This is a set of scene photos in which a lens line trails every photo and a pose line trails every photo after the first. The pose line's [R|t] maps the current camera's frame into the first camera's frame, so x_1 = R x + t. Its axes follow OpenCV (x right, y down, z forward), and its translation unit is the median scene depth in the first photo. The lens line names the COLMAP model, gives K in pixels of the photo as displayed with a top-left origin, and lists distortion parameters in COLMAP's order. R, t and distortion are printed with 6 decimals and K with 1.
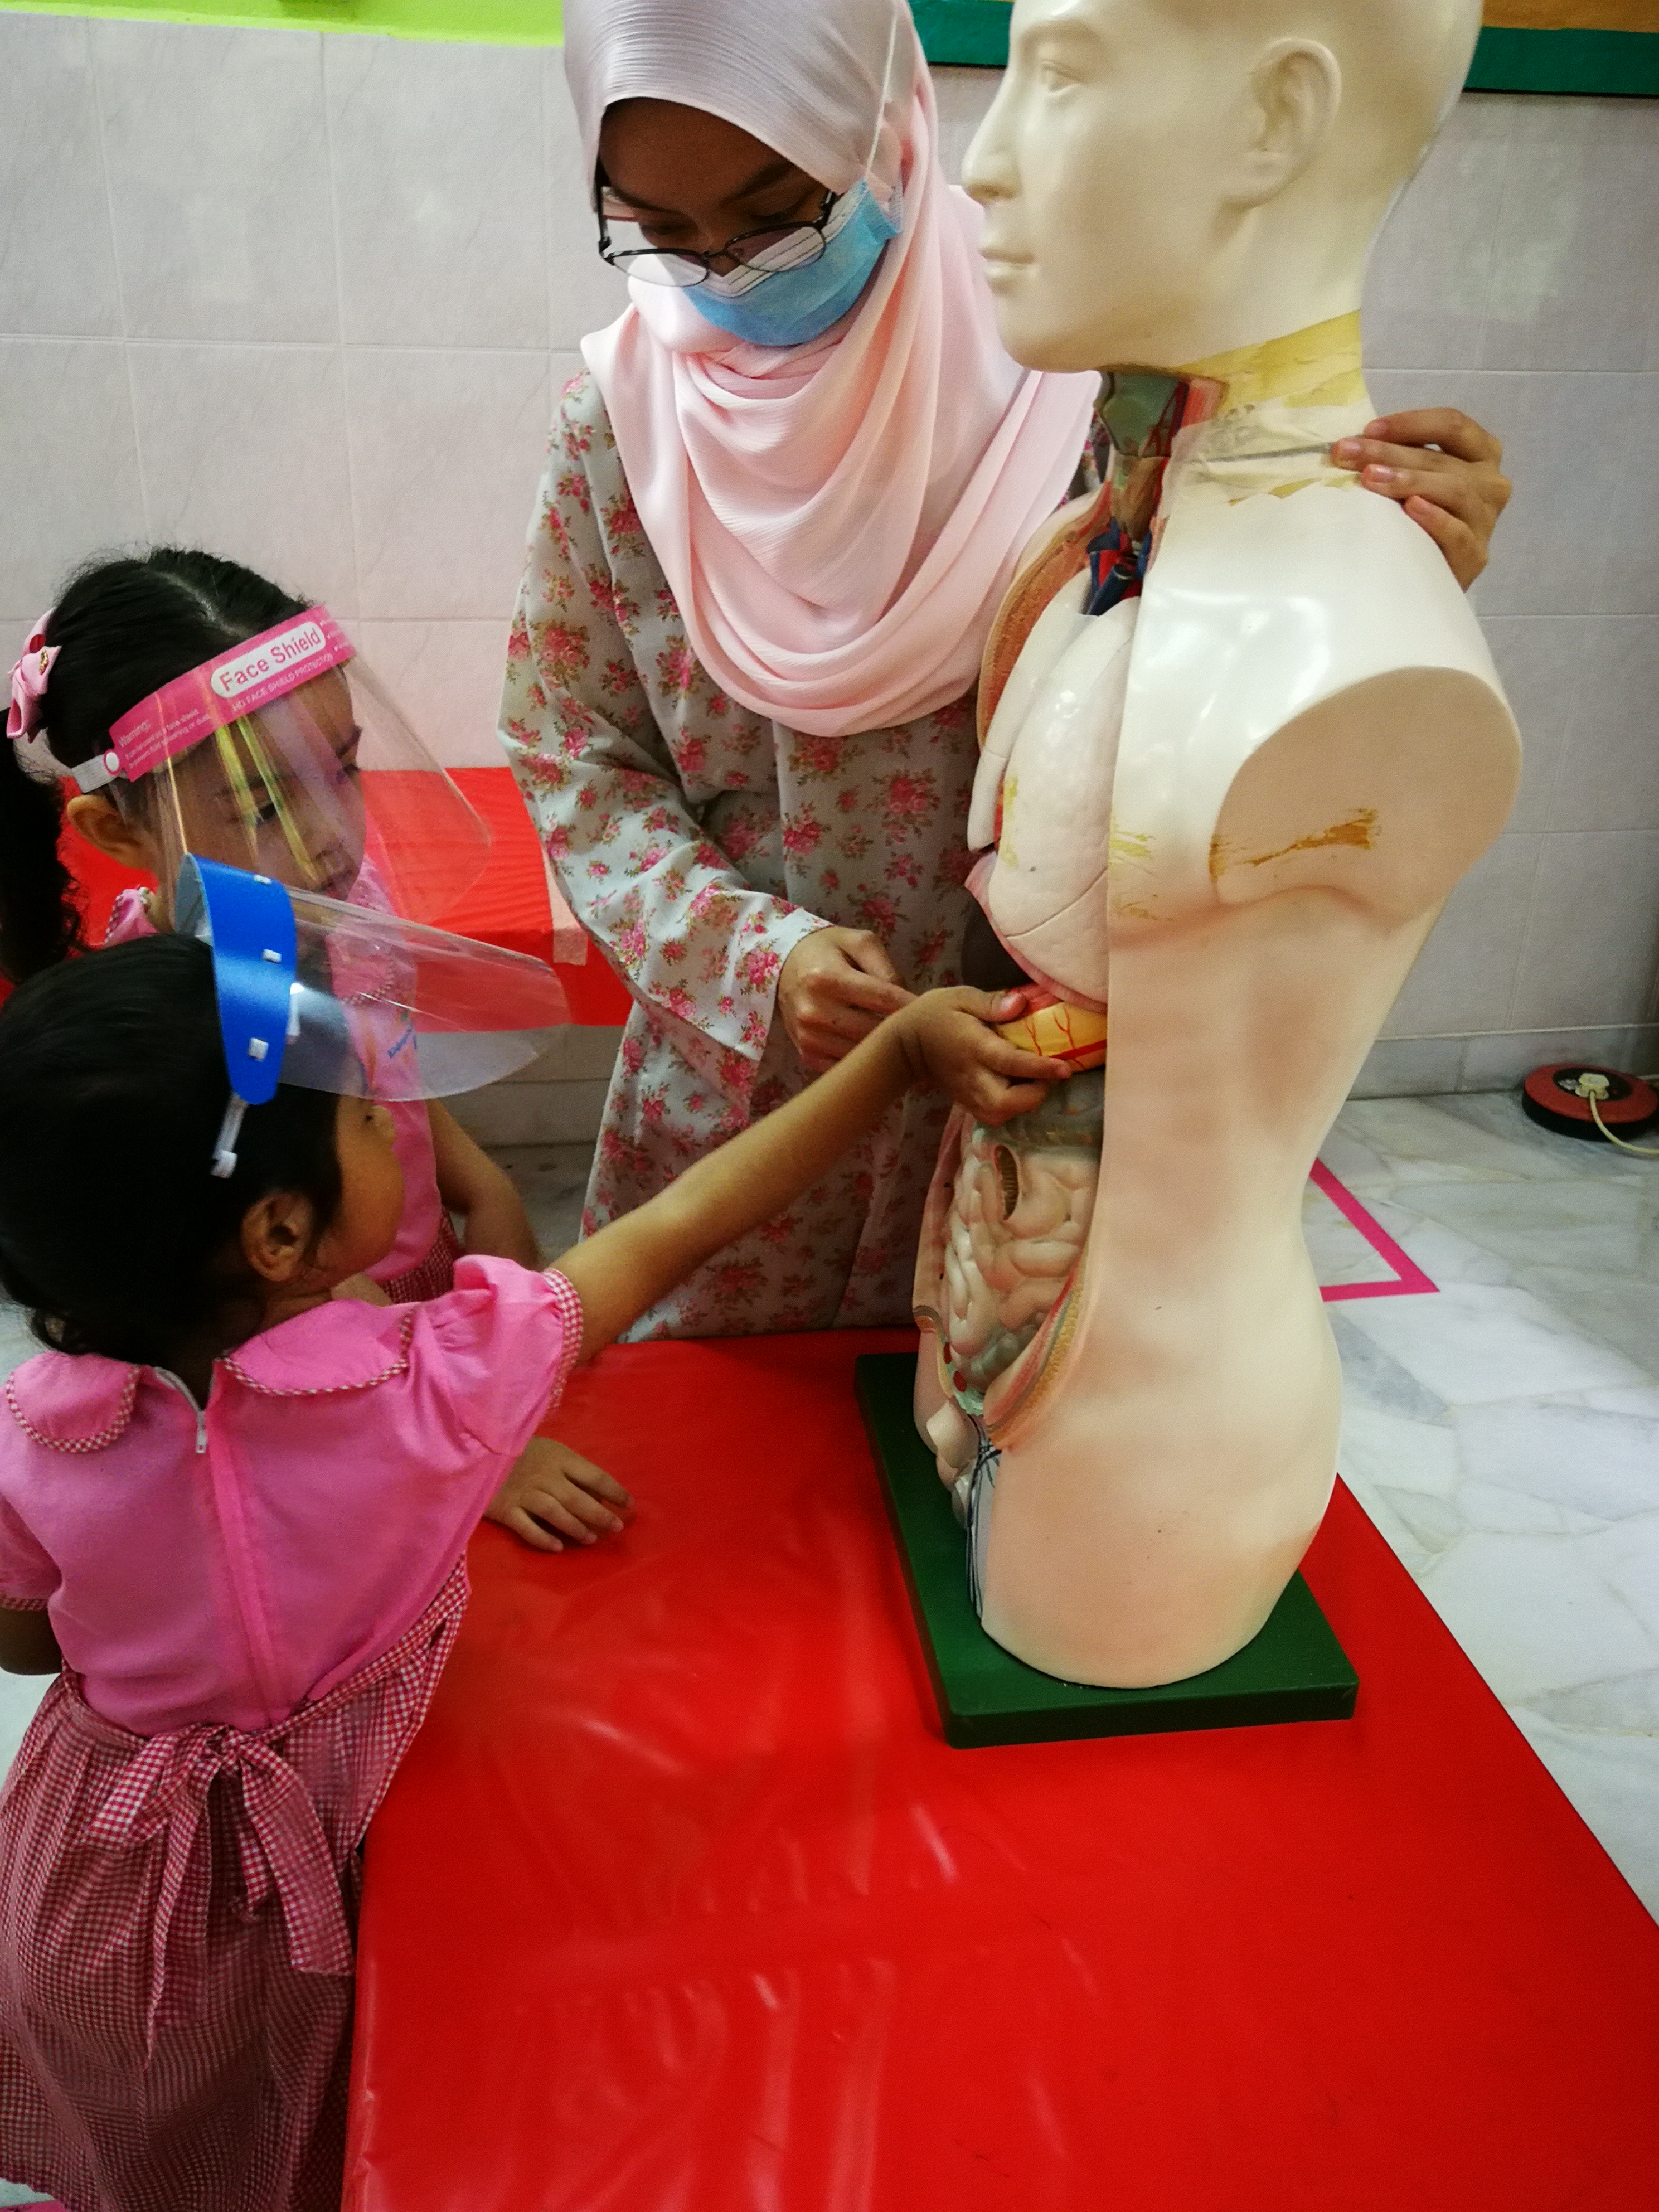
lens RADIAL K [[1785.8, 0, 829.5], [0, 1785.8, 1106.0], [0, 0, 1]] dist [-0.210312, 0.071356]
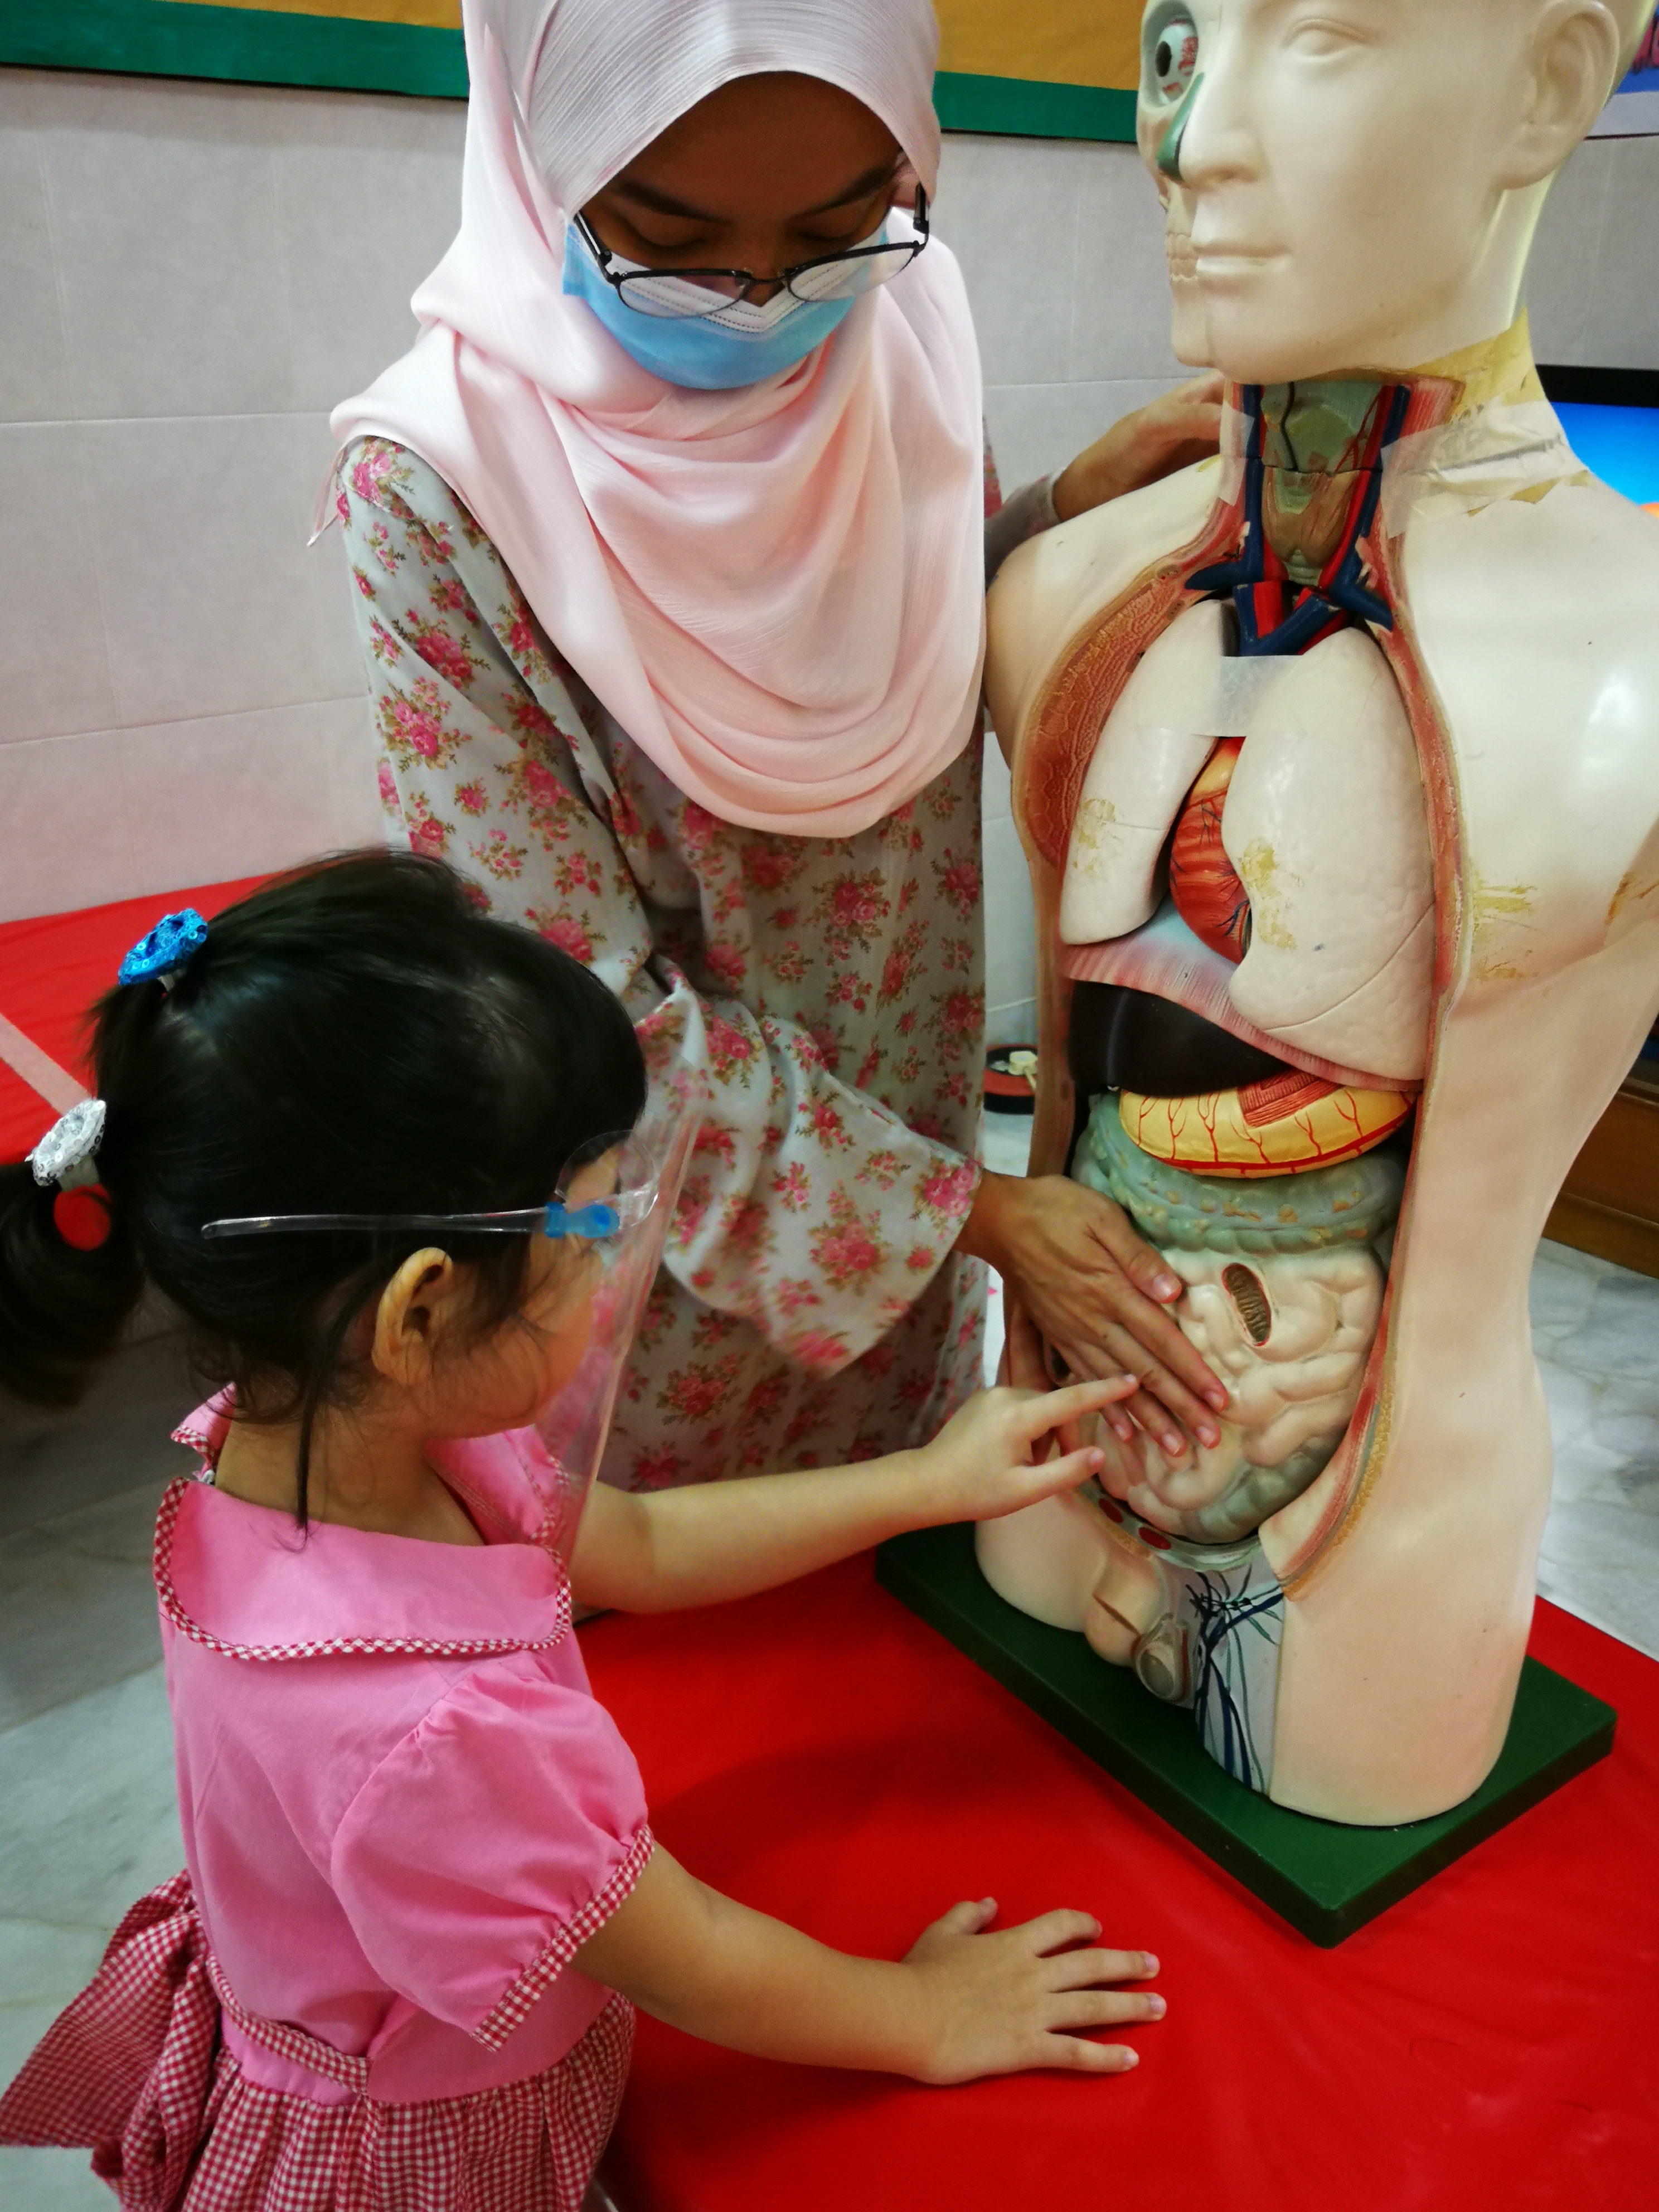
lens RADIAL K [[1785.8, 0, 829.5], [0, 1785.8, 1106.0], [0, 0, 1]] dist [-0.210312, 0.071356]
pose [[0.929392, -0.201343, 0.309339, -0.426119], [0.217359, 0.975929, -0.017830, -0.102830], [-0.298303, 0.083809, 0.950785, 0.277556]]
